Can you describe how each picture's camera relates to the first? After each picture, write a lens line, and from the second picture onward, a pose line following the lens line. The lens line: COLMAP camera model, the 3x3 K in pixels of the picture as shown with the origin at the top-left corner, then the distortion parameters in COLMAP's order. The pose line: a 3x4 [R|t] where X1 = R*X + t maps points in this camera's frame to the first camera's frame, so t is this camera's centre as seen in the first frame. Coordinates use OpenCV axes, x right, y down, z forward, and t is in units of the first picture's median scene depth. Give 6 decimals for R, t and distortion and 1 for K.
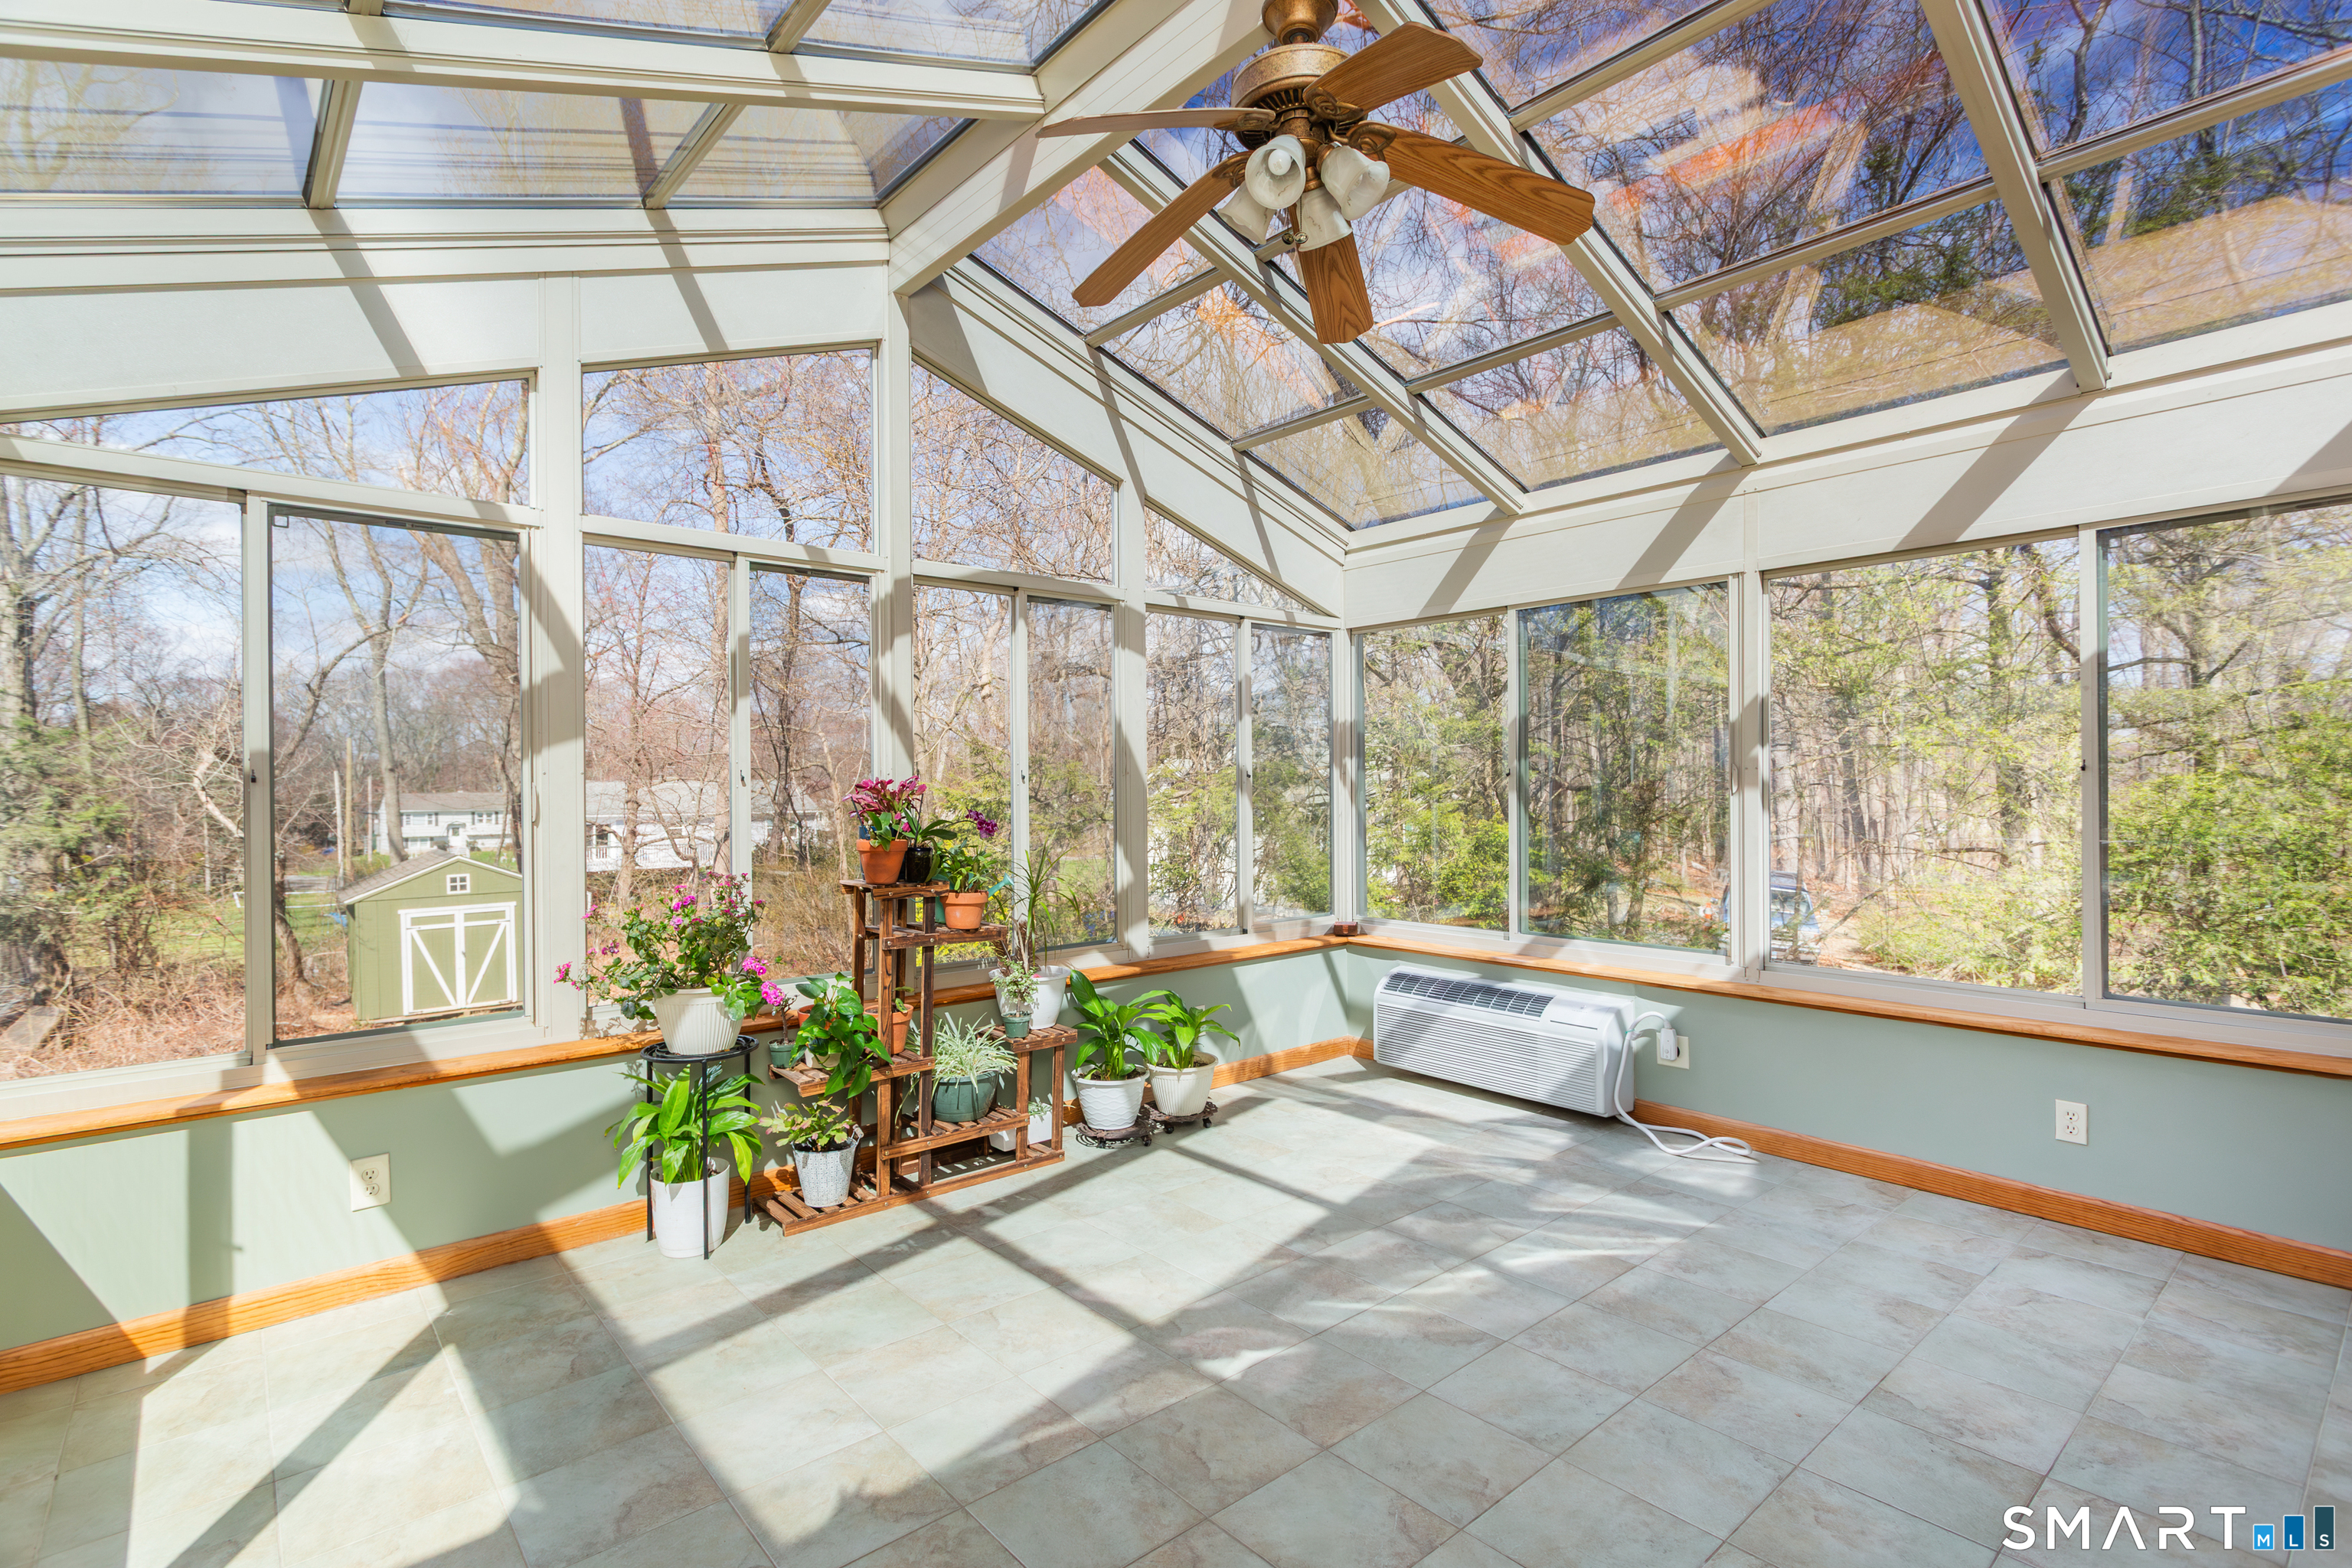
lens RADIAL K [[1102.4, 0, 1157.2], [0, 1102.4, 791.4], [0, 0, 1]] dist [0.012335, 0.002859]
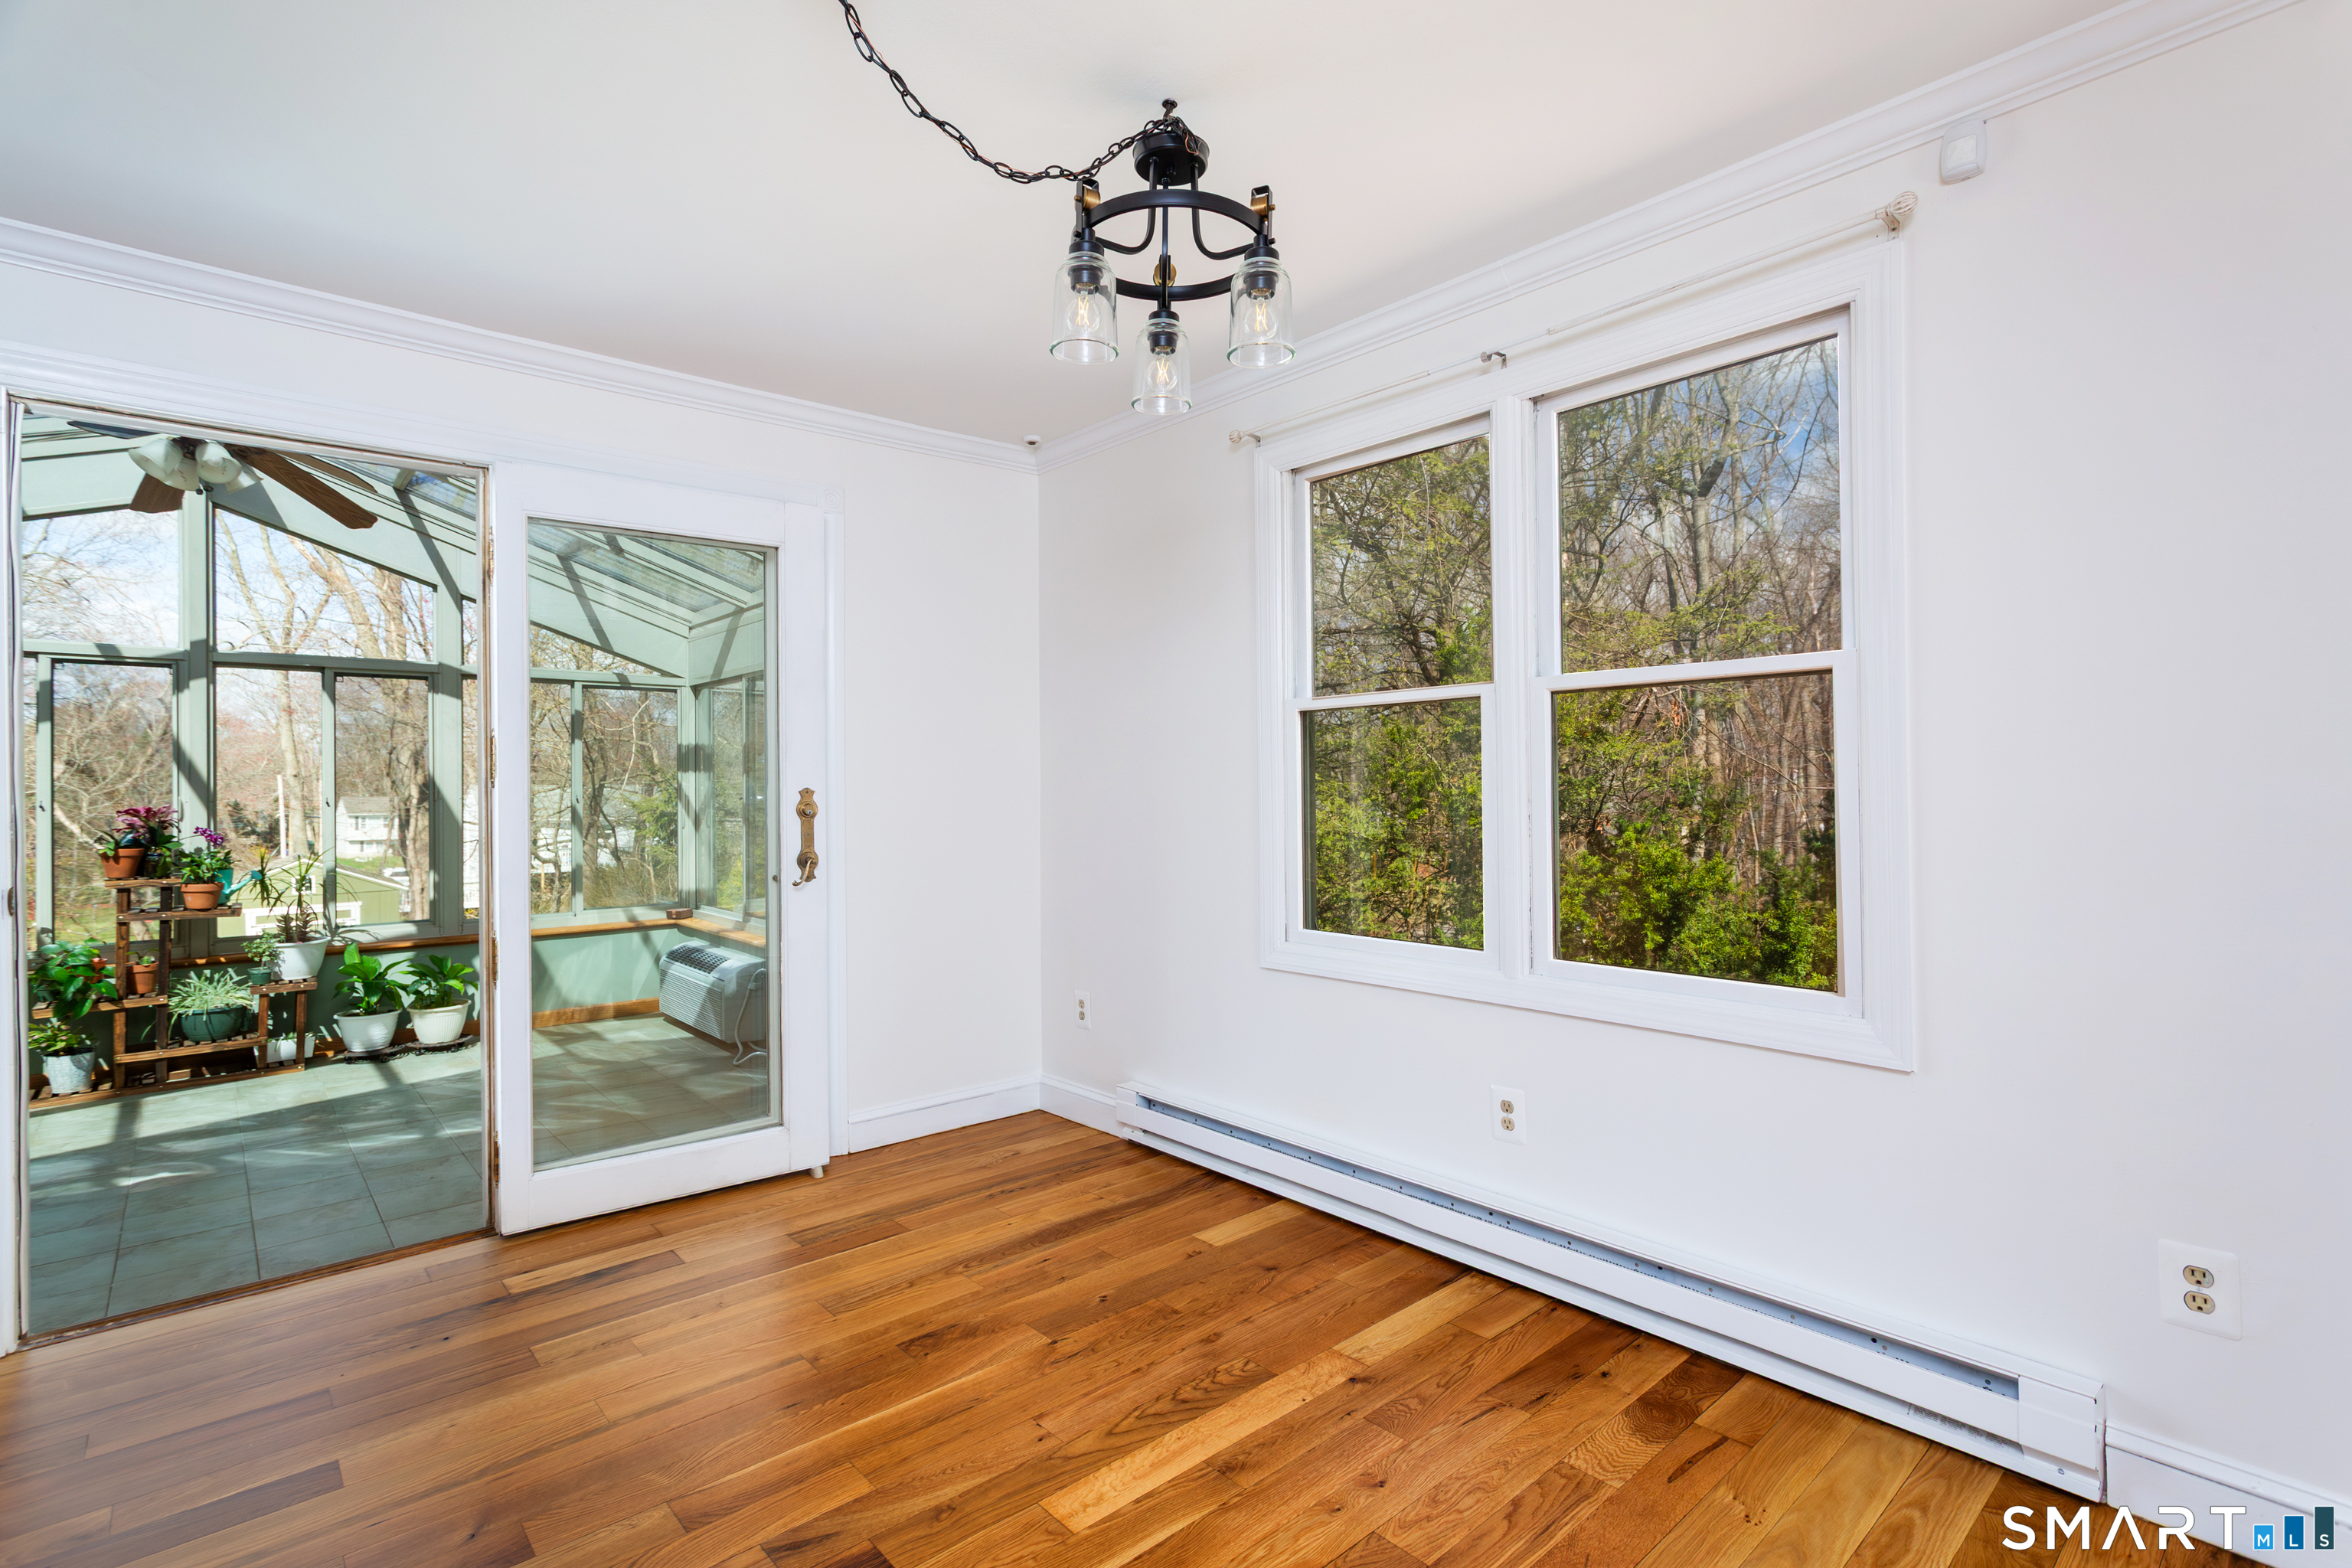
lens RADIAL K [[1102.4, 0, 1185.8], [0, 1102.4, 779.6], [0, 0, 1]] dist [0.012335, 0.002859]
pose [[0.999735, 0.001151, 0.022991, 0.876036], [-0.000806, 0.999887, -0.015001, -0.020104], [-0.023006, 0.014978, 0.999623, -0.398095]]
